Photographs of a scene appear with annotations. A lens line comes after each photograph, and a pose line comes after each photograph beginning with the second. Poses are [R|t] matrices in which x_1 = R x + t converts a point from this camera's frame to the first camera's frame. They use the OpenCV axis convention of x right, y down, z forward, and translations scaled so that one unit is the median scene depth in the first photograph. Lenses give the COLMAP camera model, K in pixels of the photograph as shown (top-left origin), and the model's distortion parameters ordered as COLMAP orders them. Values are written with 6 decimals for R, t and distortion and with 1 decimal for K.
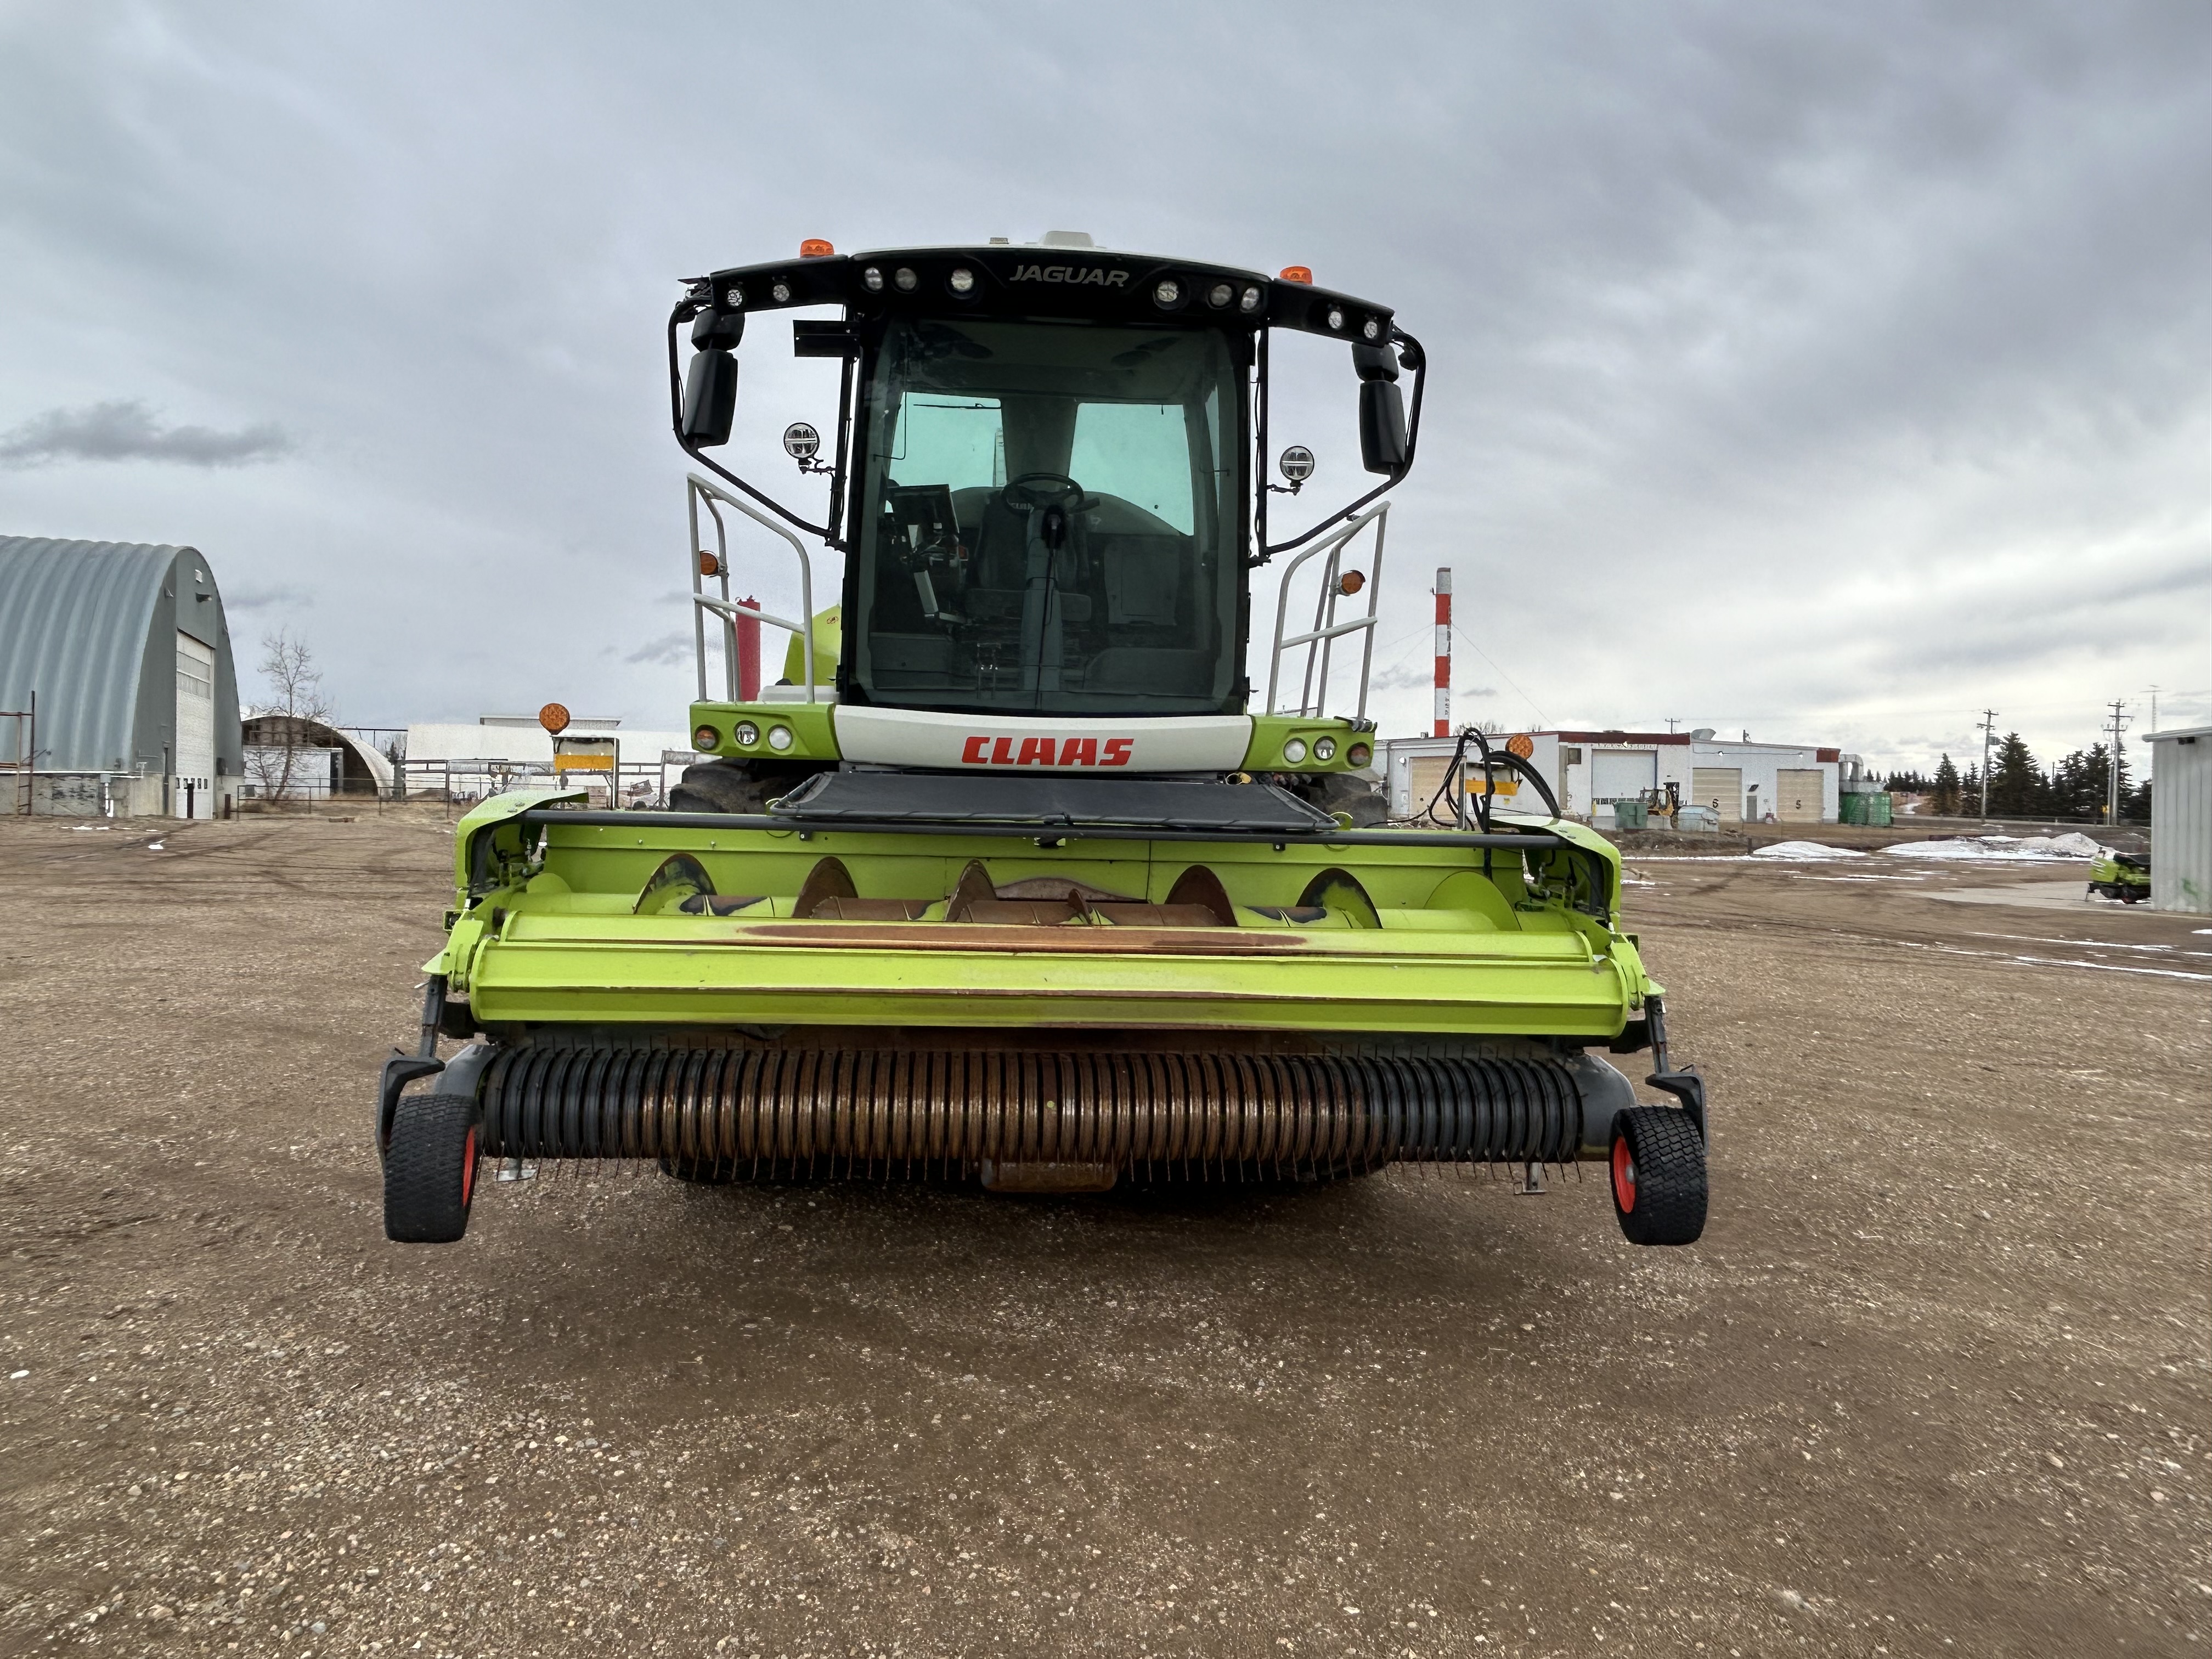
lens RADIAL K [[1506.4, 0, 1116.8], [0, 1506.4, 826.2], [0, 0, 1]] dist [-0.011167, -0.001230]
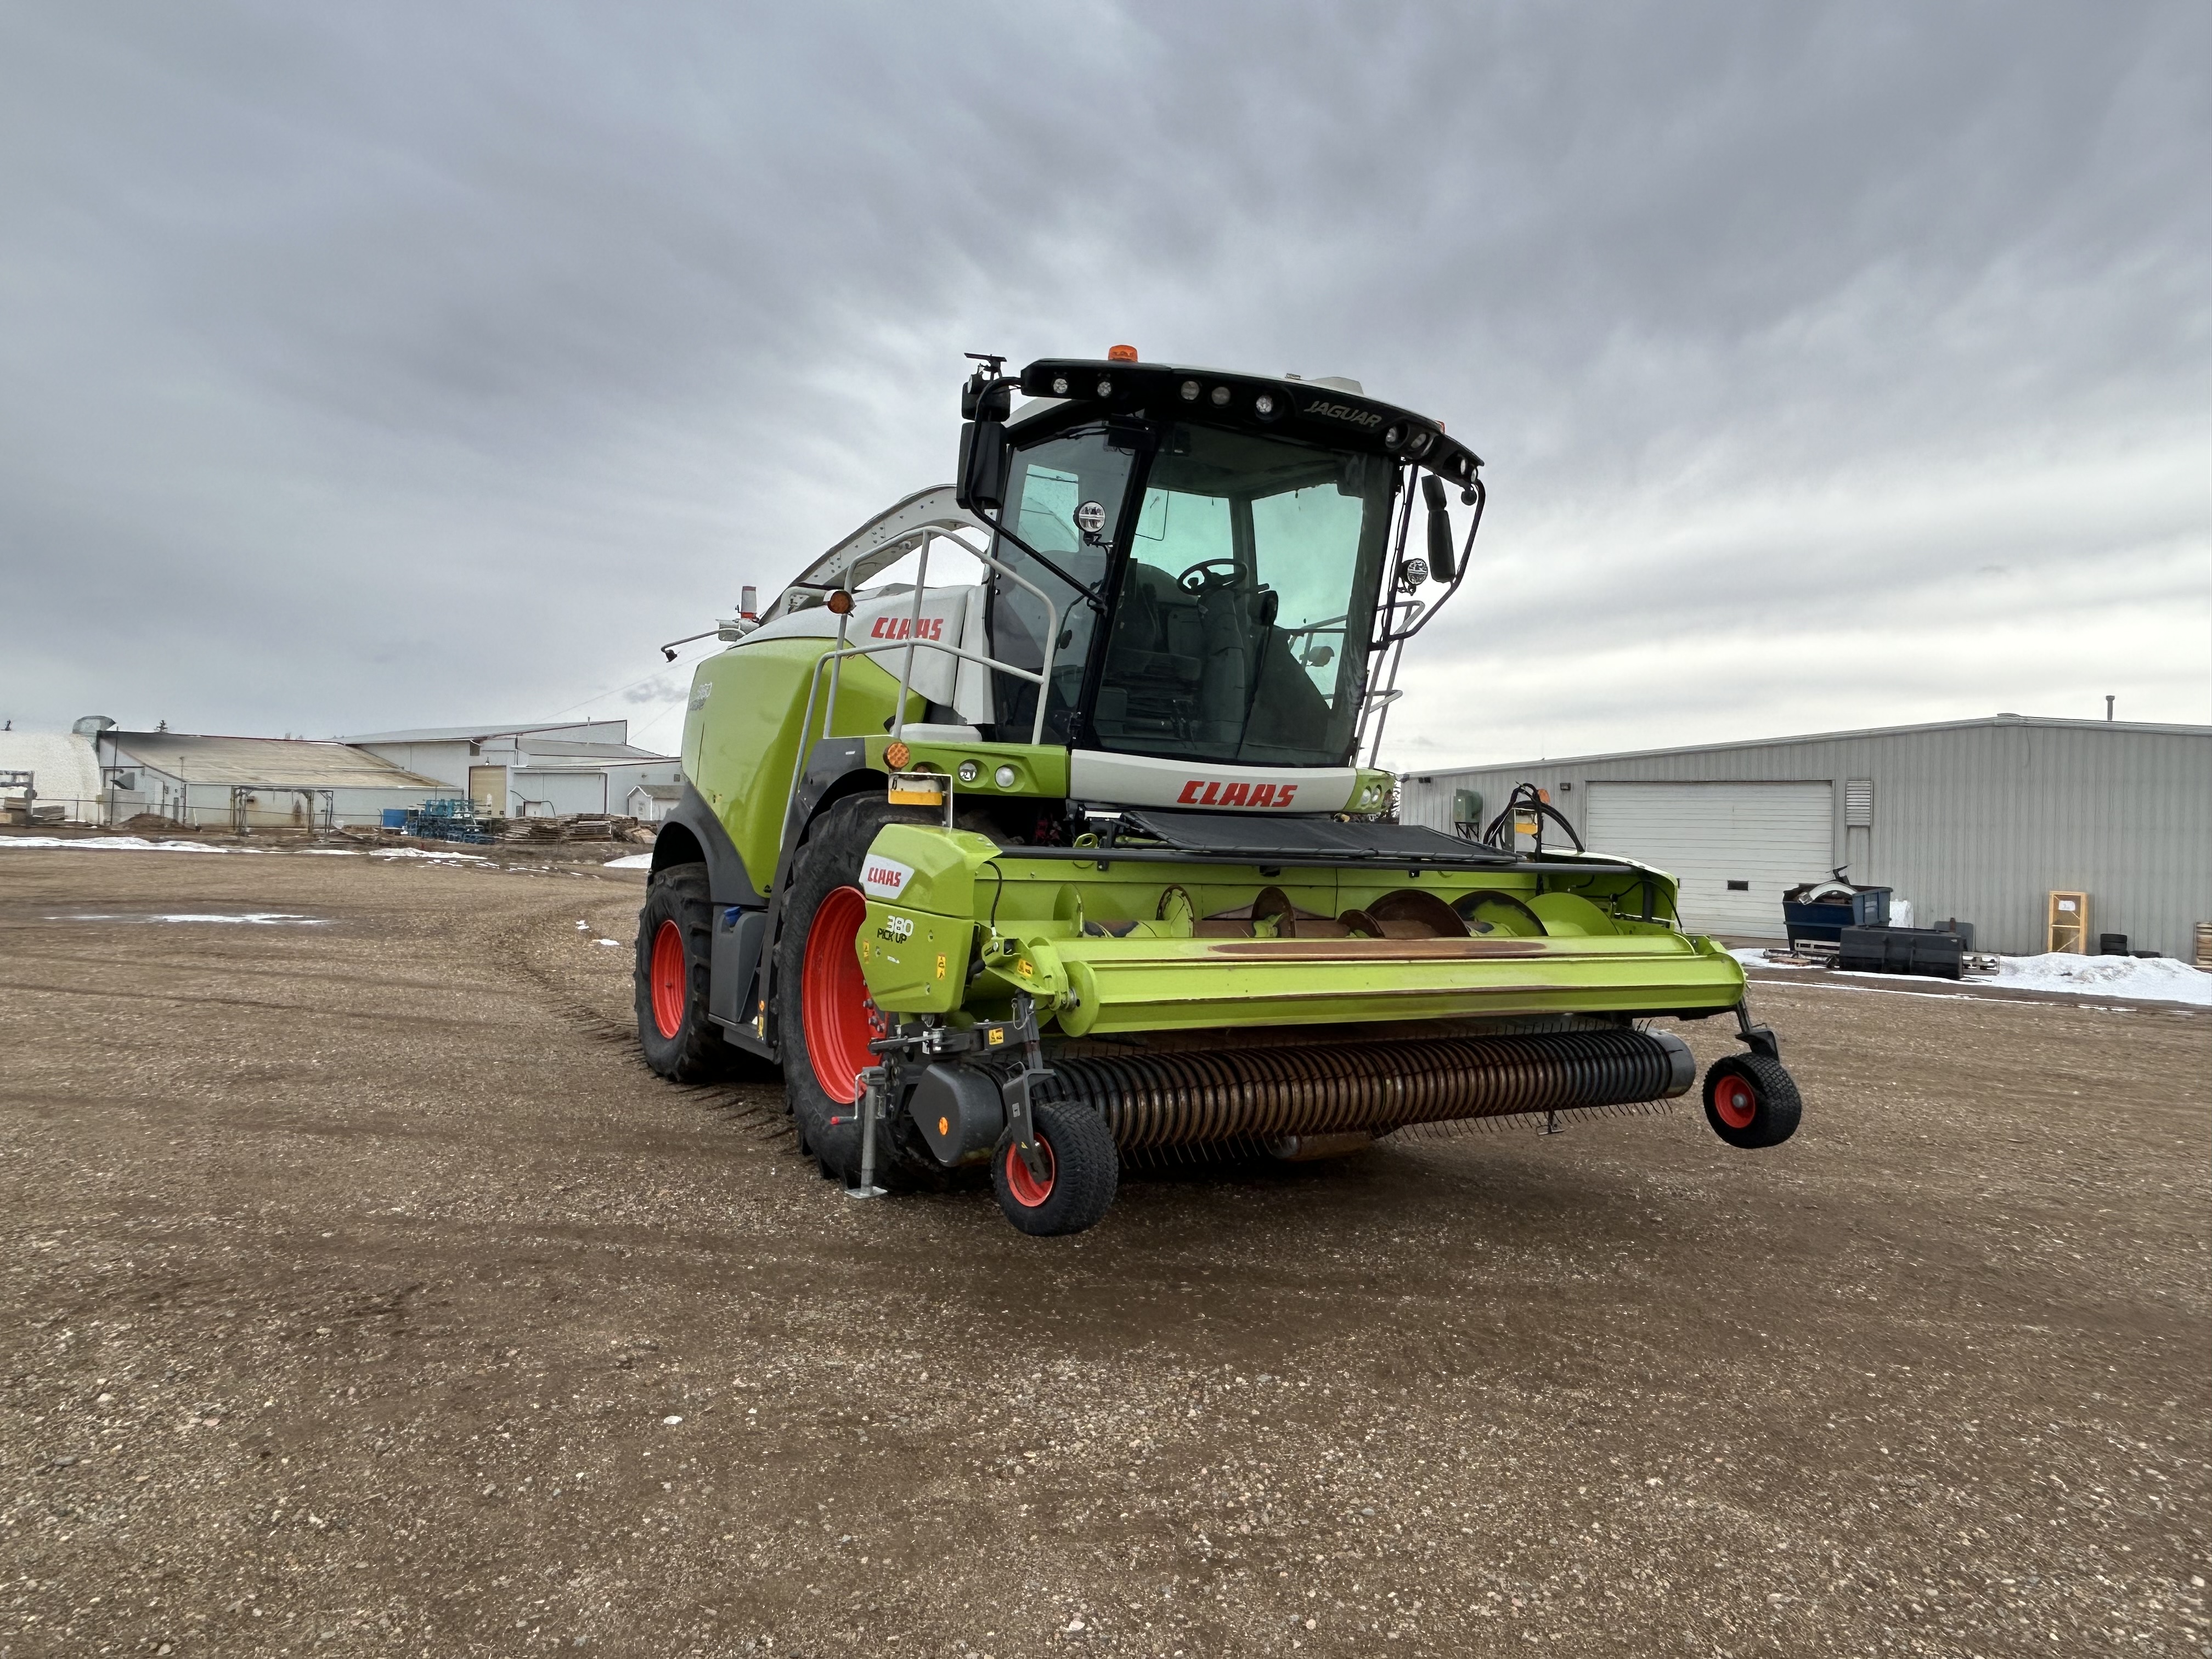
lens RADIAL K [[1506.4, 0, 1117.5], [0, 1506.4, 827.6], [0, 0, 1]] dist [-0.011167, -0.001230]
pose [[0.890884, 0.009025, 0.454141, -0.779172], [-0.004271, 0.999925, -0.011493, -0.011029], [-0.454211, 0.008300, 0.890856, -0.014810]]
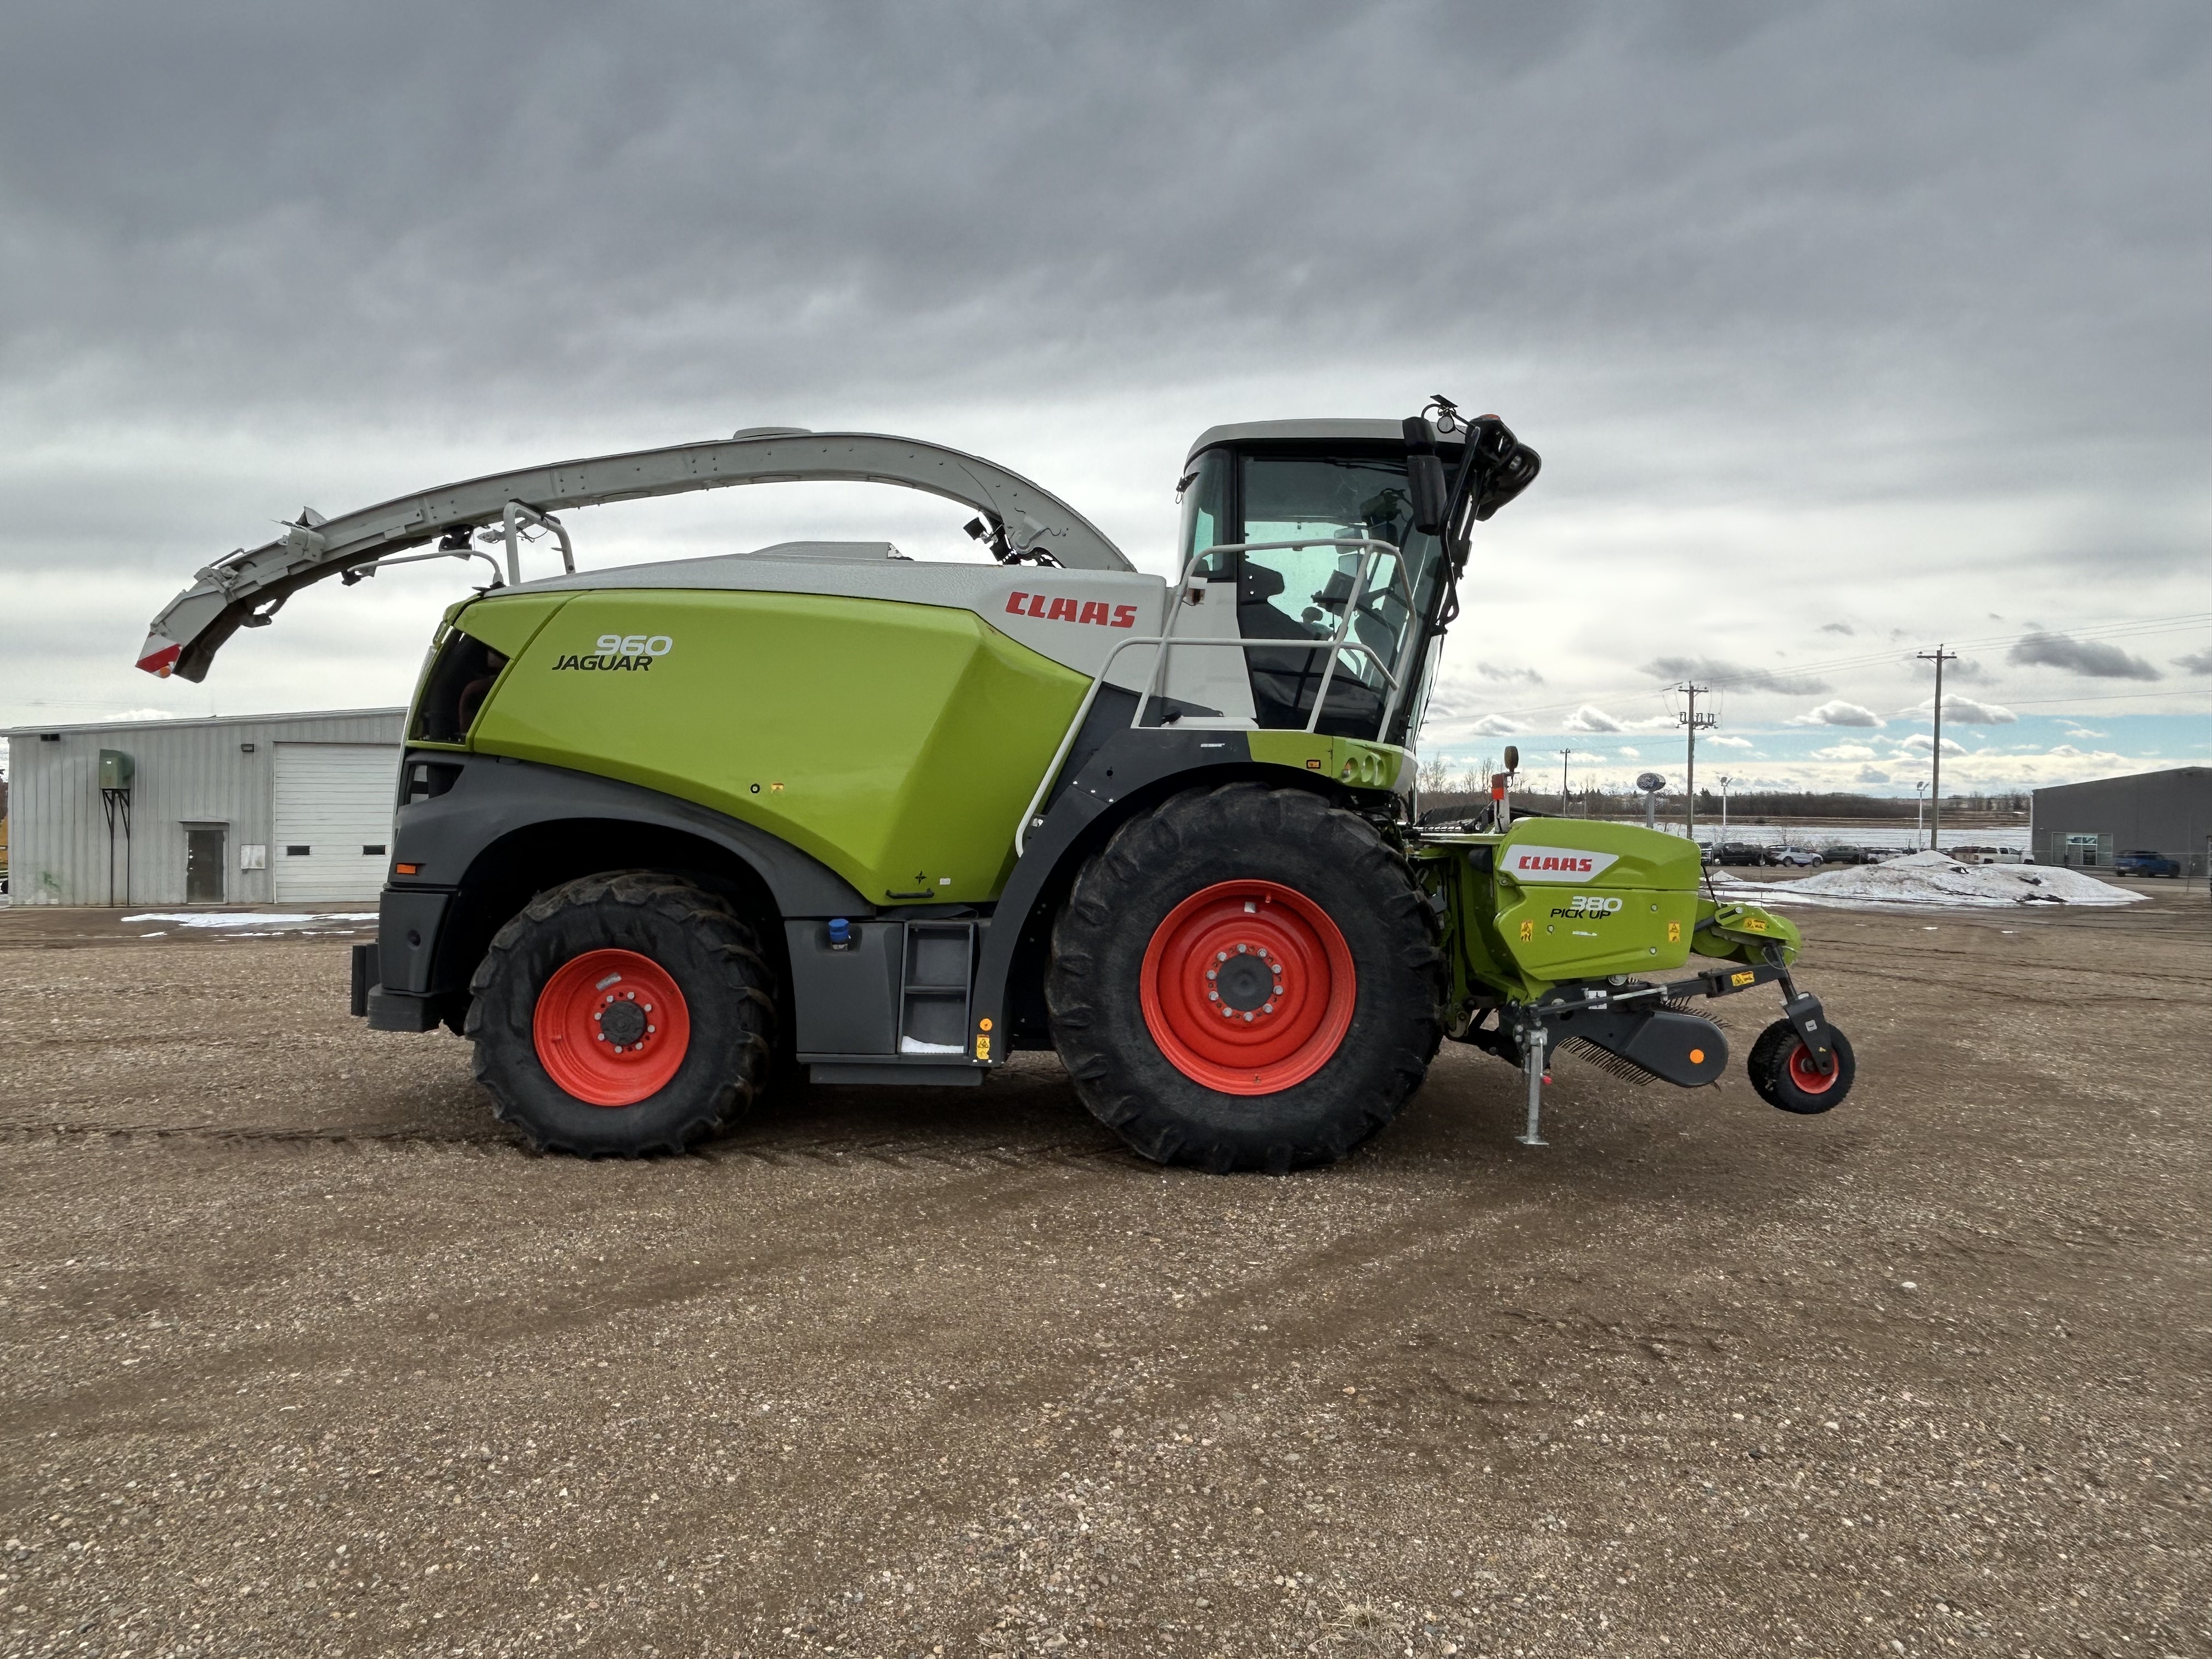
lens RADIAL K [[1506.4, 0, 1106.7], [0, 1506.4, 854.1], [0, 0, 1]] dist [-0.011167, -0.001230]
pose [[0.151699, -0.042503, 0.987512, -1.753946], [0.017610, 0.999033, 0.040294, -0.053775], [-0.988270, 0.011277, 0.152301, 1.242829]]
